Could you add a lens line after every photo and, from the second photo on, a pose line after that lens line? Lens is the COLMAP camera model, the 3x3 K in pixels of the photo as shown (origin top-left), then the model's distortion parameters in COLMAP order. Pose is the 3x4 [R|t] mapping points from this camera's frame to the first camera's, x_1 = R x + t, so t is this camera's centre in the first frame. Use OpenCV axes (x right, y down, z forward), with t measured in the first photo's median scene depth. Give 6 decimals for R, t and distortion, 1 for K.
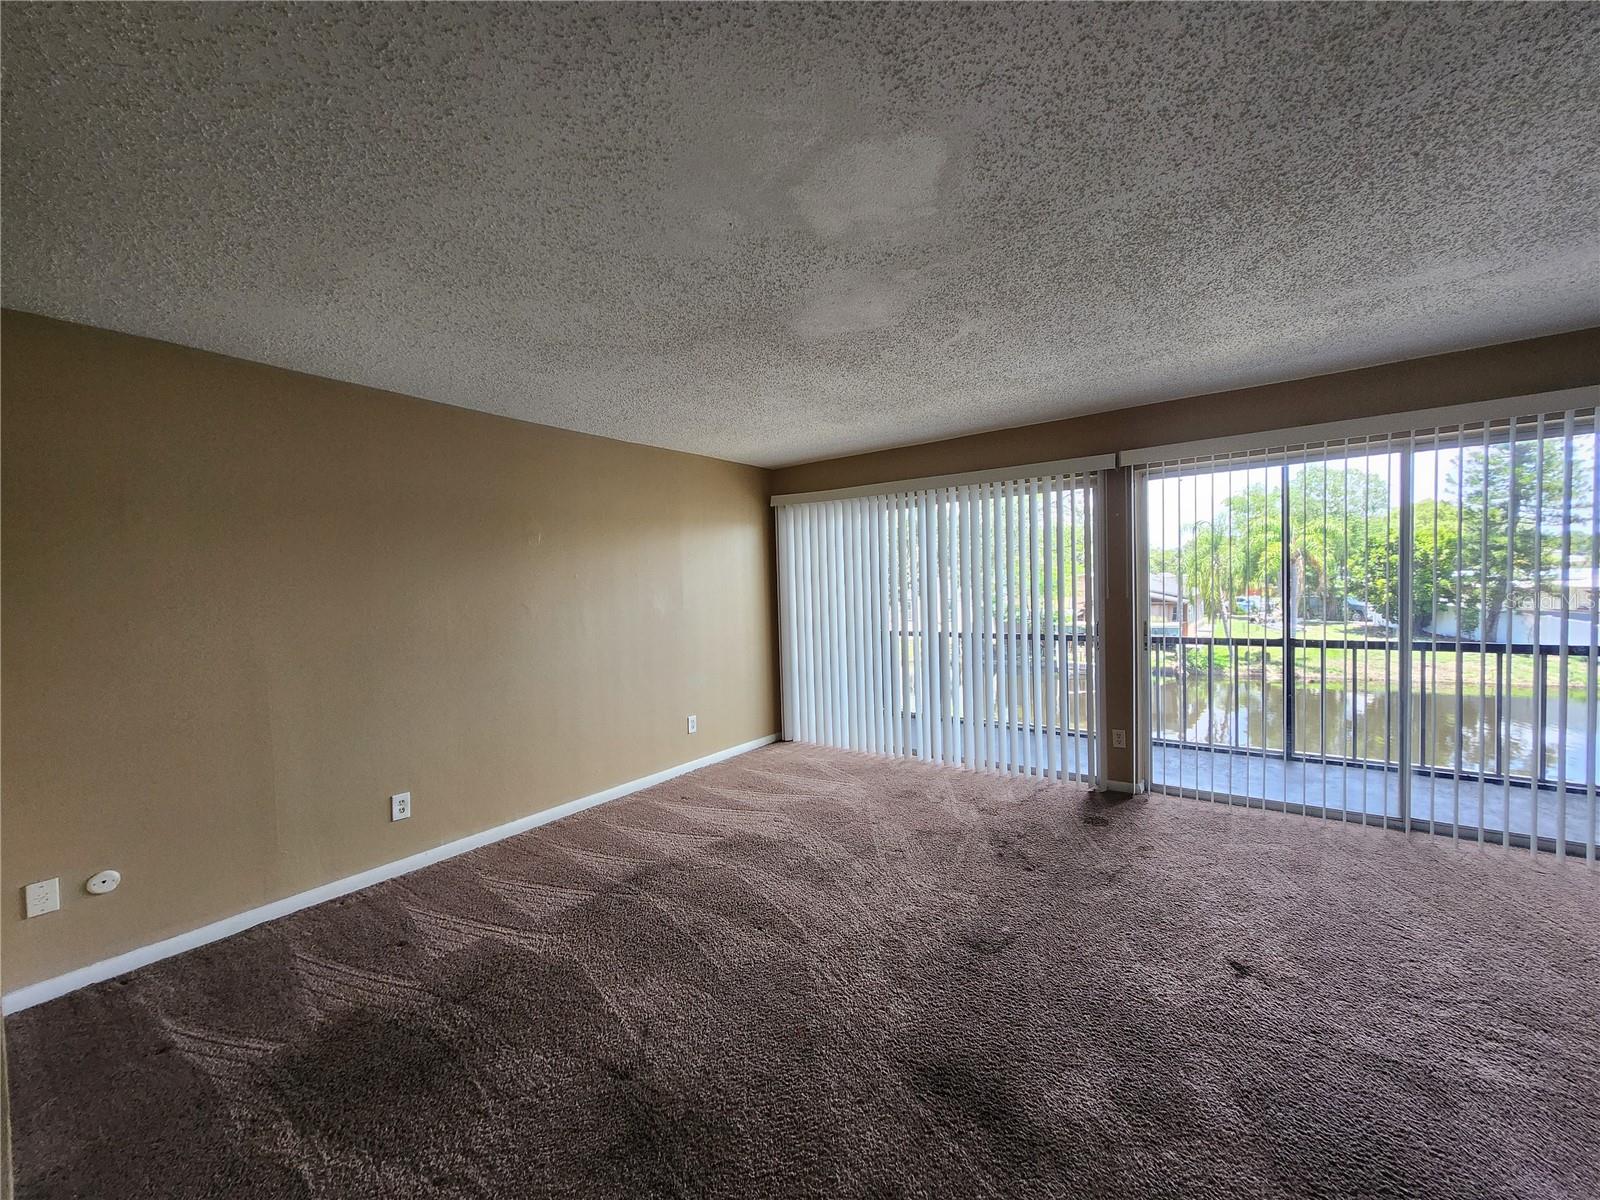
lens RADIAL K [[635.2, 0, 785.8], [0, 635.2, 605.6], [0, 0, 1]] dist [0.000151, 0.000364]
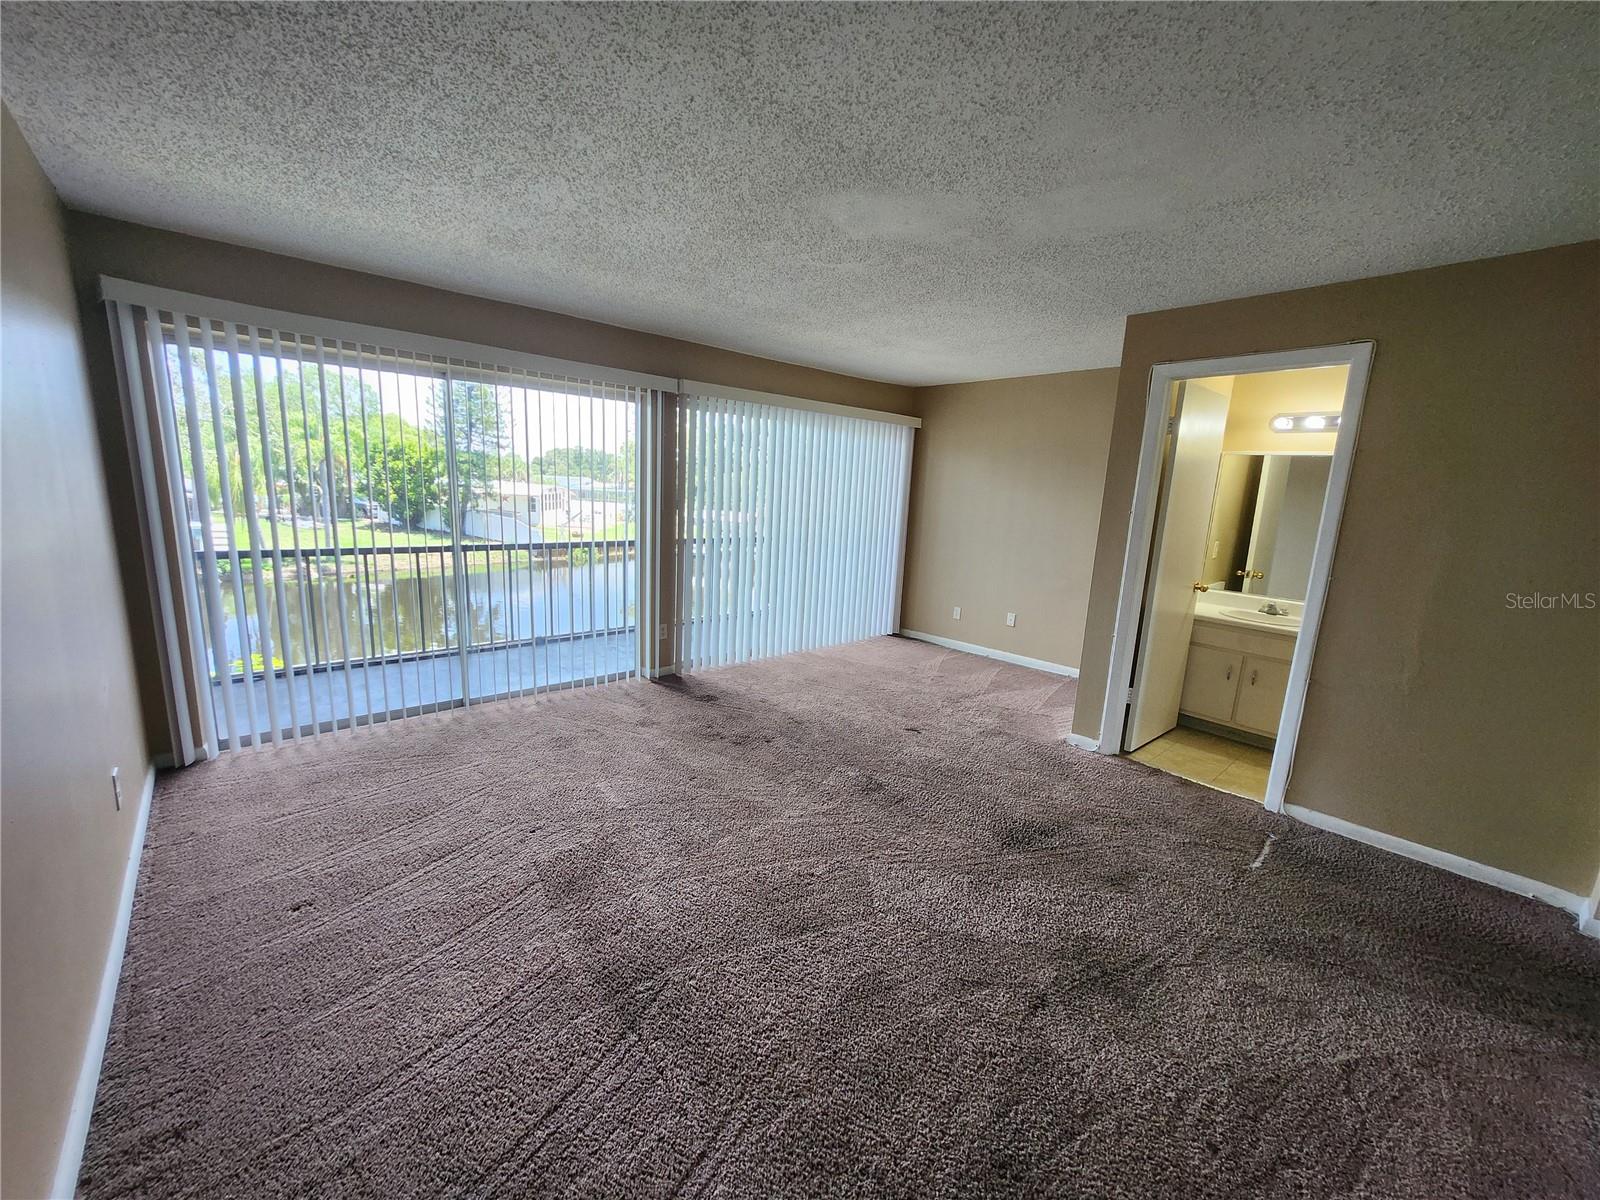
lens RADIAL K [[635.2, 0, 785.8], [0, 635.2, 605.6], [0, 0, 1]] dist [0.000151, 0.000364]
pose [[0.202931, -0.142429, 0.968779, -0.071083], [-0.014869, 0.988803, 0.148487, -0.001903], [-0.979080, -0.044537, 0.198541, 0.070541]]
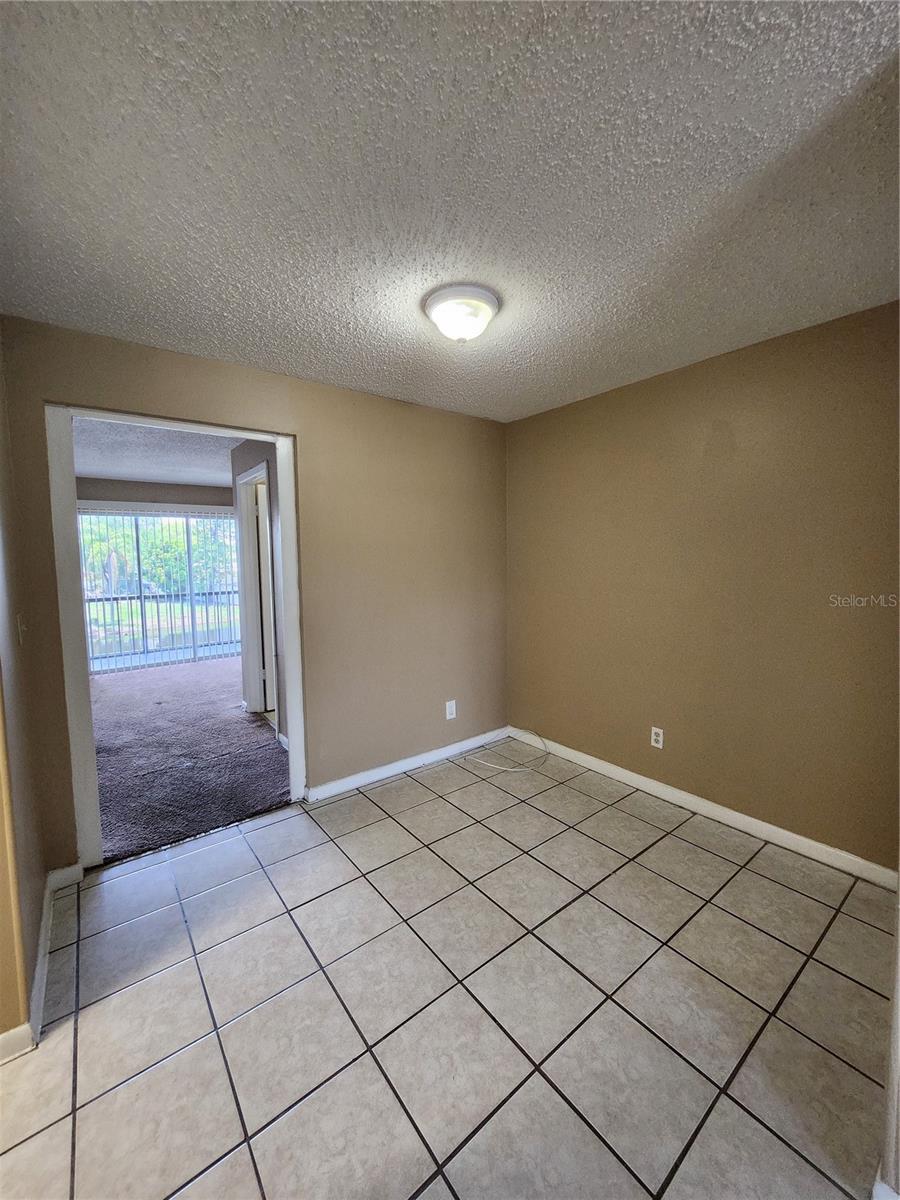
lens RADIAL K [[473.0, 0, 450.0], [0, 473.0, 600.0], [0, 0, 1]] dist [-0.000178, 0.000719]
pose [[0.260325, -0.063730, 0.963416, -0.066142], [0.038820, 0.997703, 0.055508, 0.003268], [-0.964740, 0.022950, 0.262201, -0.056791]]
